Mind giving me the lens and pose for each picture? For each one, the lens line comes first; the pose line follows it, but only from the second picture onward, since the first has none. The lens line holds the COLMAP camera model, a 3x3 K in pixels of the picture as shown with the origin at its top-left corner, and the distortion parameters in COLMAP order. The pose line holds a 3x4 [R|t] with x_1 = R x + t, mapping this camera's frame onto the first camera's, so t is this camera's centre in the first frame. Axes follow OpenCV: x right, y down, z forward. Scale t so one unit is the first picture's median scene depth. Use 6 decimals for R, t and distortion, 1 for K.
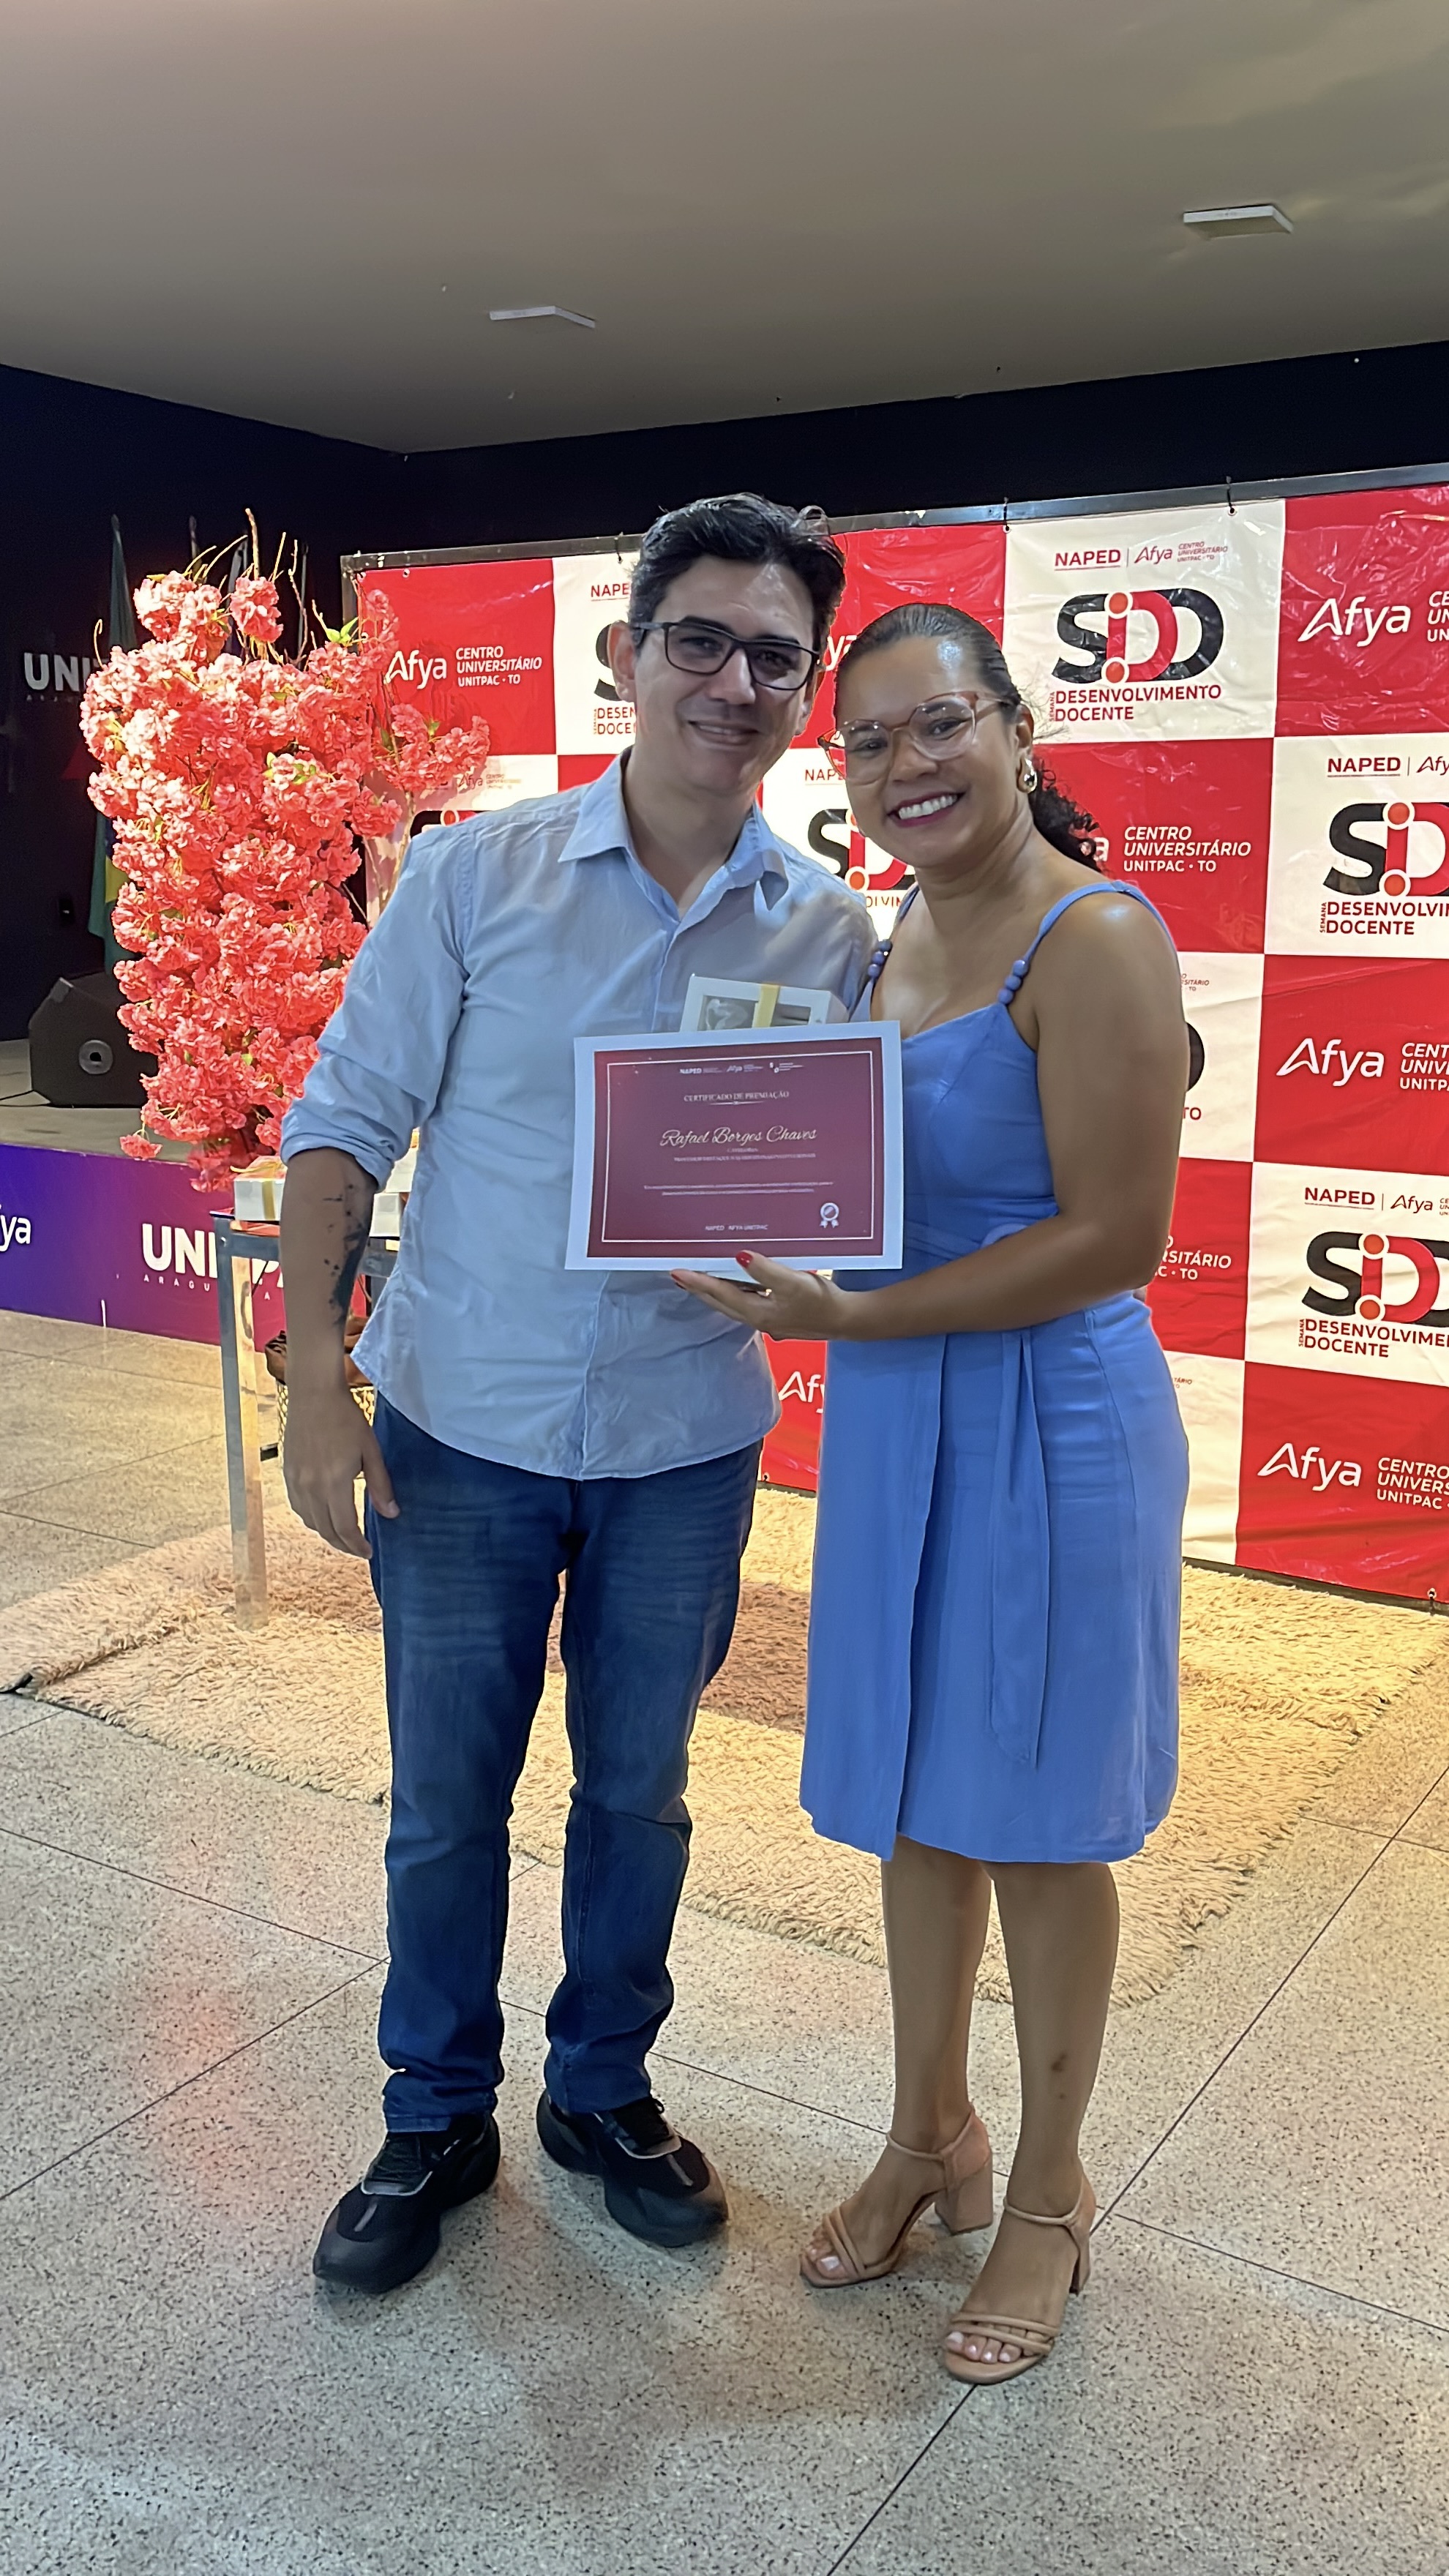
lens RADIAL K [[2239.0, 0, 744.9], [0, 2239.0, 1275.0], [0, 0, 1]] dist [0.050748, -0.049214]
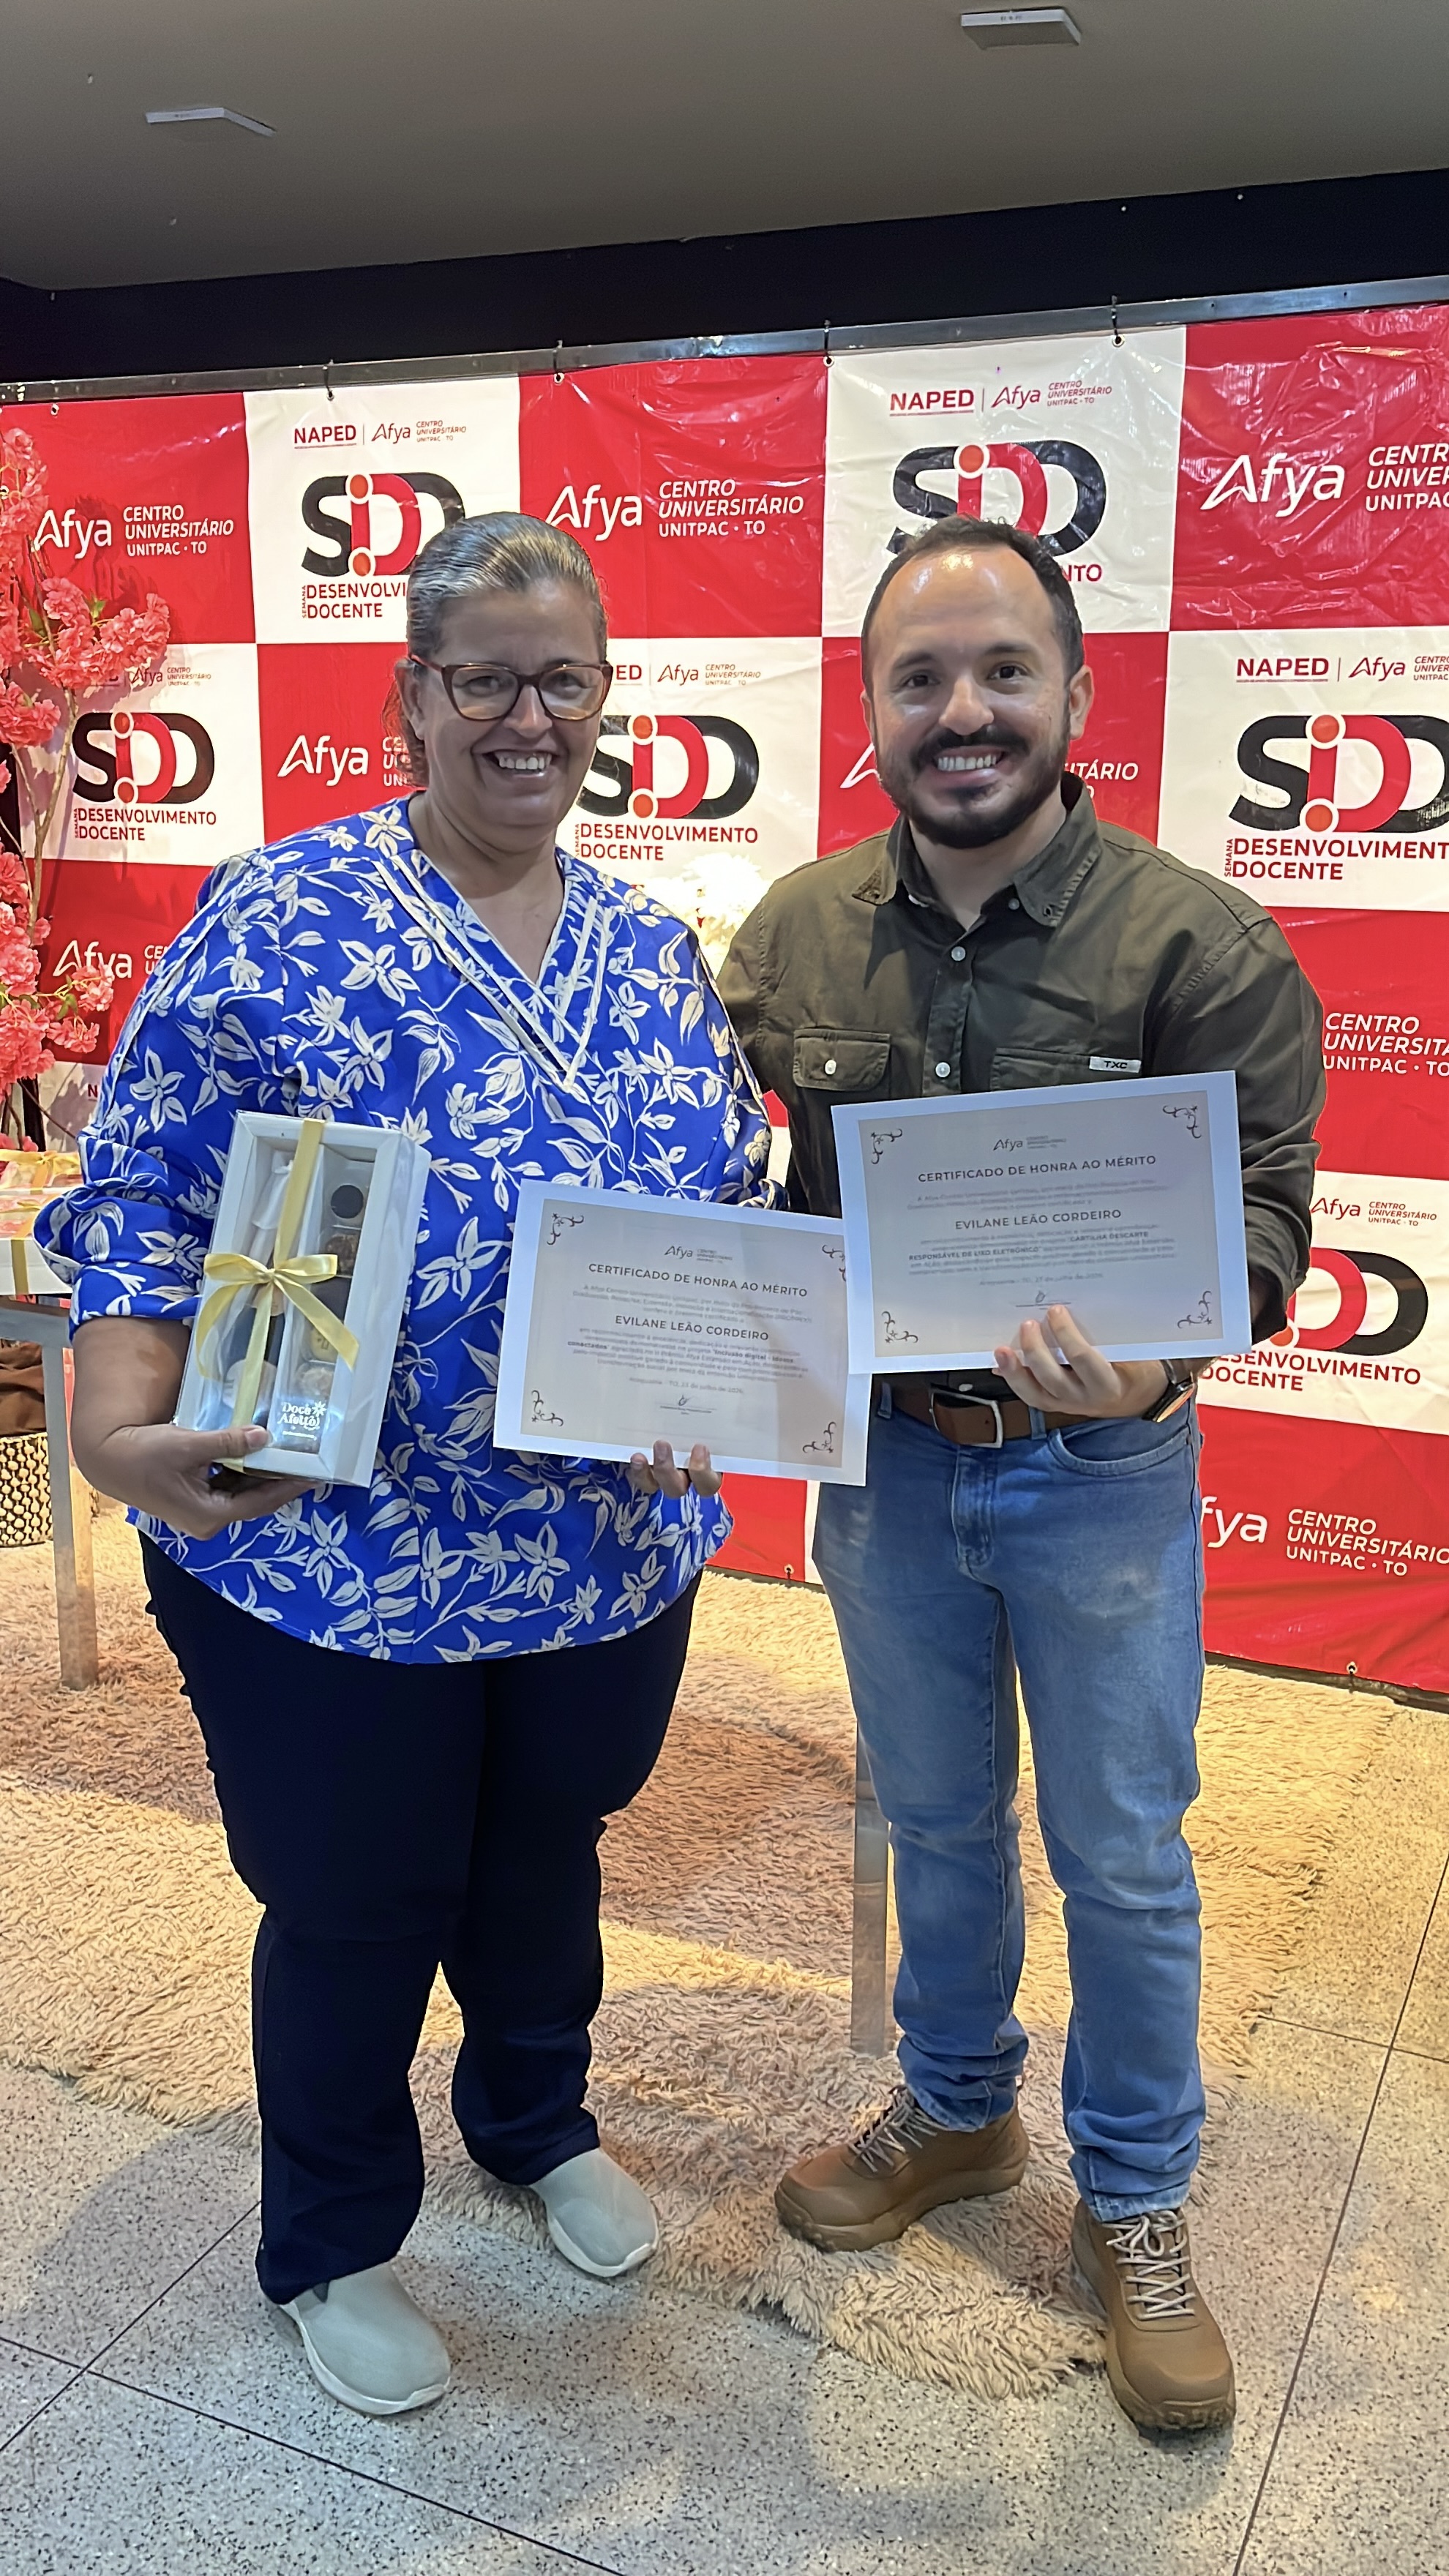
lens RADIAL K [[2239.0, 0, 701.8], [0, 2239.0, 1297.7], [0, 0, 1]] dist [0.050748, -0.049214]
pose [[0.993015, -0.025942, 0.115103, -0.028338], [0.019464, 0.998182, 0.057051, -0.048128], [-0.116374, -0.054412, 0.991714, 0.198800]]
